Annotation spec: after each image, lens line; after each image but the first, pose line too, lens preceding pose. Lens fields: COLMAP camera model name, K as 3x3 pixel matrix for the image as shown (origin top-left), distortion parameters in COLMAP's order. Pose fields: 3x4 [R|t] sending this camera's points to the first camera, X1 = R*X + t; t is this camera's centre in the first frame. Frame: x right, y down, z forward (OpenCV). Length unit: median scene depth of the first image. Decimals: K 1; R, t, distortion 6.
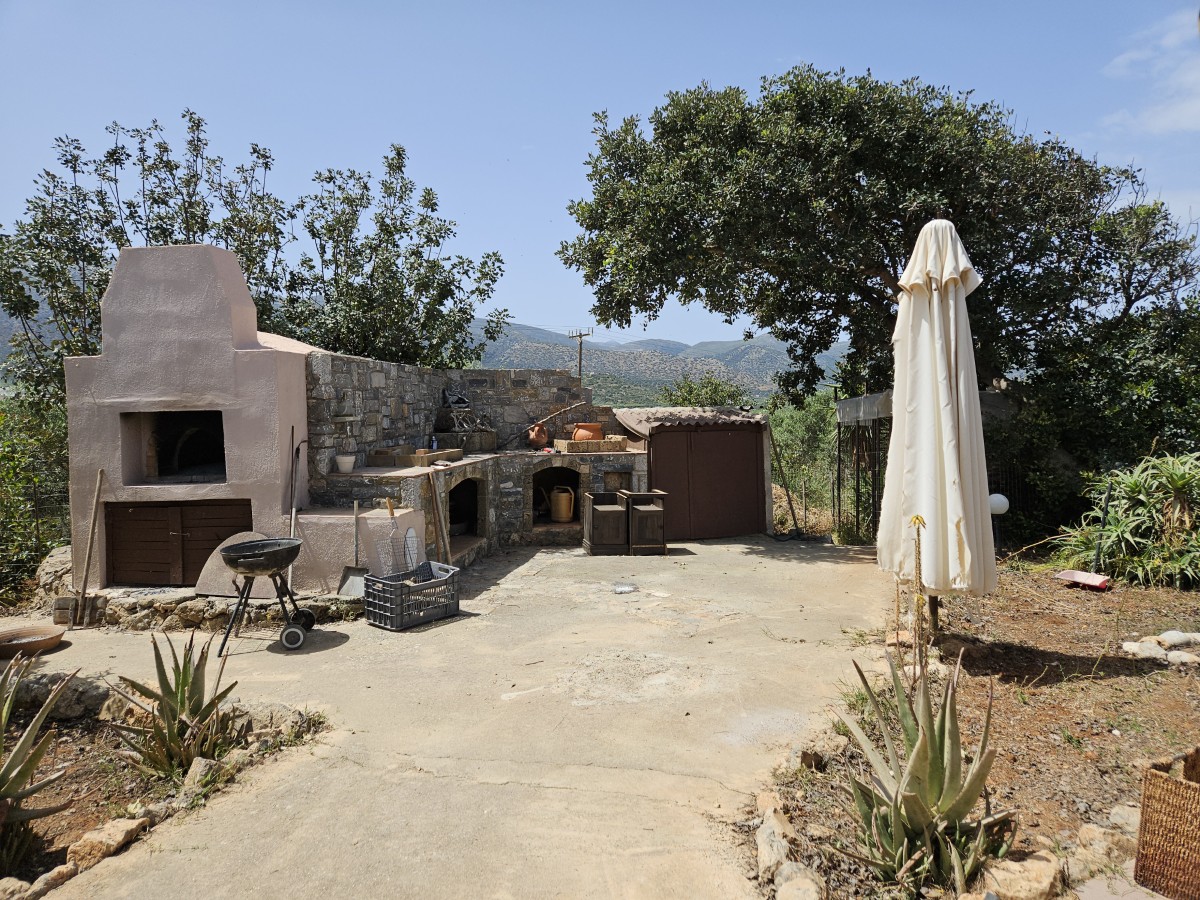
lens RADIAL K [[799.7, 0, 601.1], [0, 799.7, 442.0], [0, 0, 1]] dist [0.075886, -0.063944]
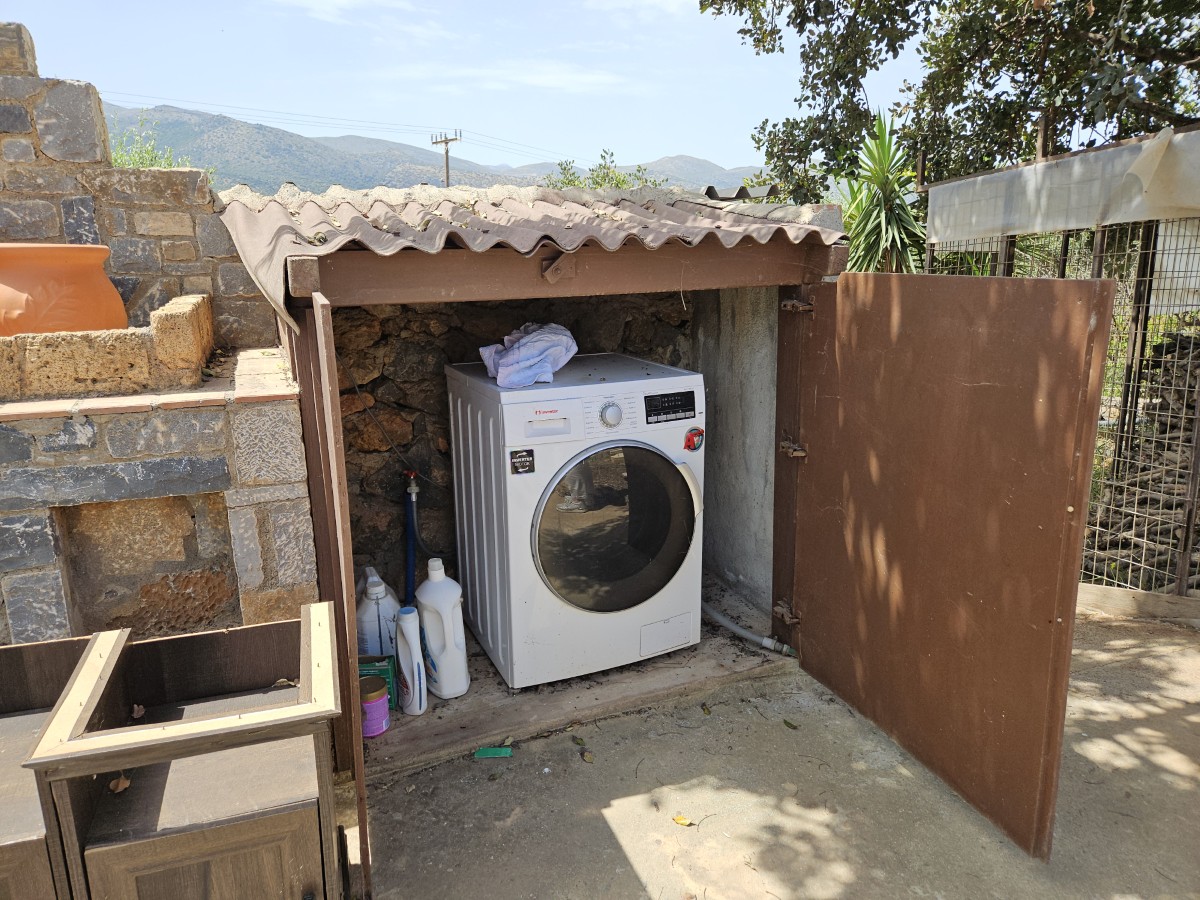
lens RADIAL K [[796.3, 0, 583.4], [0, 796.3, 449.2], [0, 0, 1]] dist [0.080781, -0.064601]
pose [[0.994109, -0.030955, 0.103872, 0.077828], [0.008222, 0.977125, 0.212507, -0.011075], [-0.108074, -0.210401, 0.971623, 0.576263]]
